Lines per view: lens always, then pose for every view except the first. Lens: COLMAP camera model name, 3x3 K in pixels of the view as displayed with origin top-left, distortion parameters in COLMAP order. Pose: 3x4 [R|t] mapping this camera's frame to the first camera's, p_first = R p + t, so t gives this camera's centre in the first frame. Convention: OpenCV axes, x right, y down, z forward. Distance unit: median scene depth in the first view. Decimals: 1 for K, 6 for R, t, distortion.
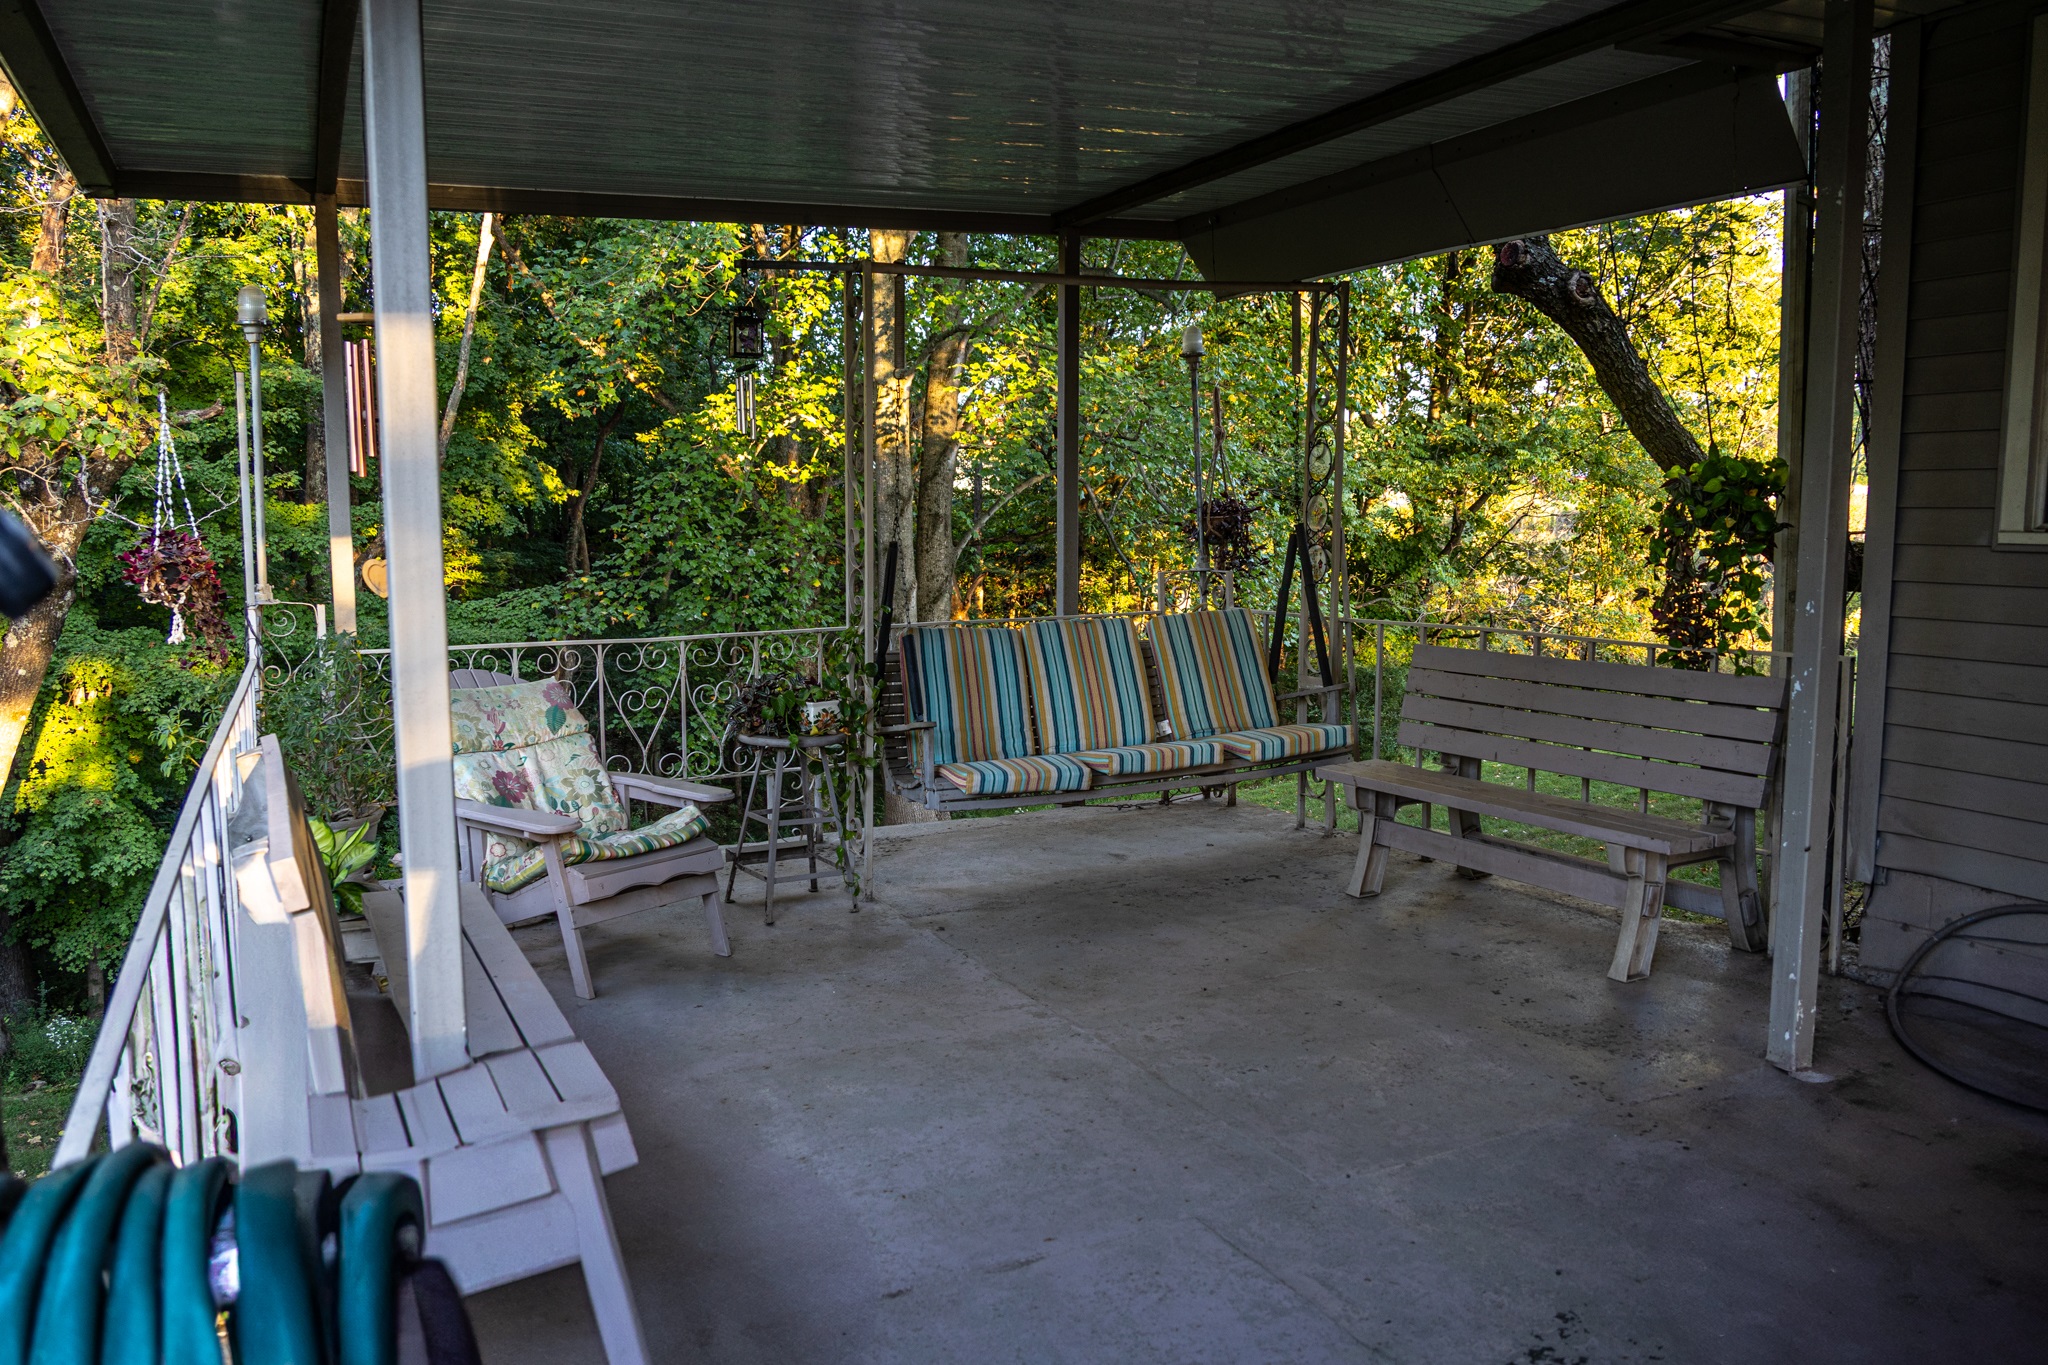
lens RADIAL K [[1575.7, 0, 1022.8], [0, 1575.7, 681.5], [0, 0, 1]] dist [-0.023432, -0.002559]
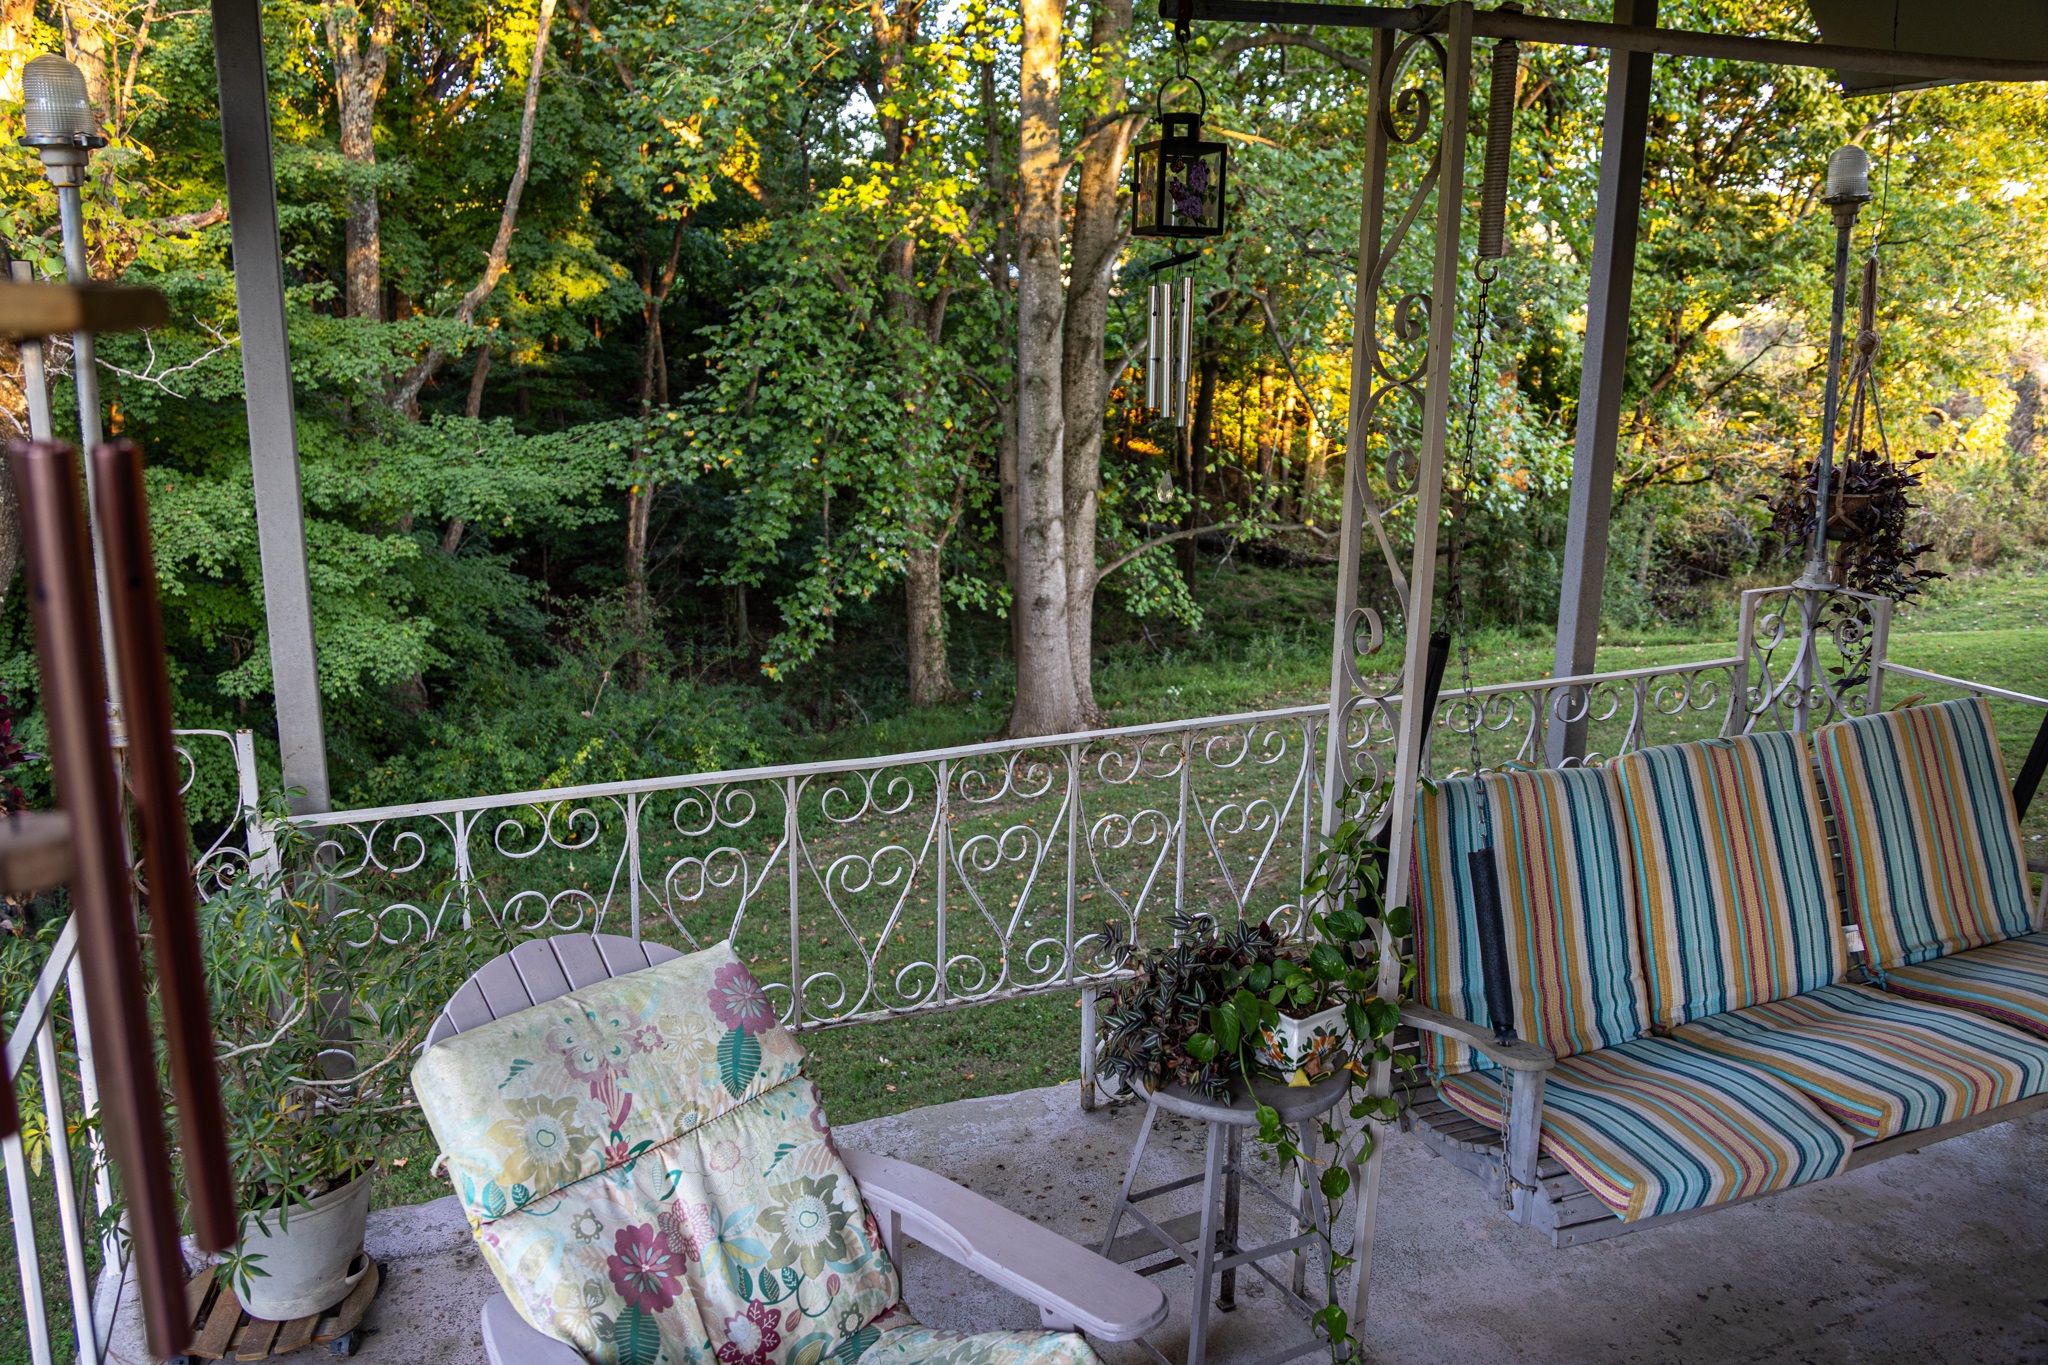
lens RADIAL K [[1649.5, 0, 1026.1], [0, 1649.5, 682.4], [0, 0, 1]] dist [-0.039246, 0.017535]
pose [[0.998520, 0.024721, -0.048453, -0.046432], [-0.018761, 0.992620, 0.119809, -0.033590], [0.051057, -0.118722, 0.991614, 0.131168]]
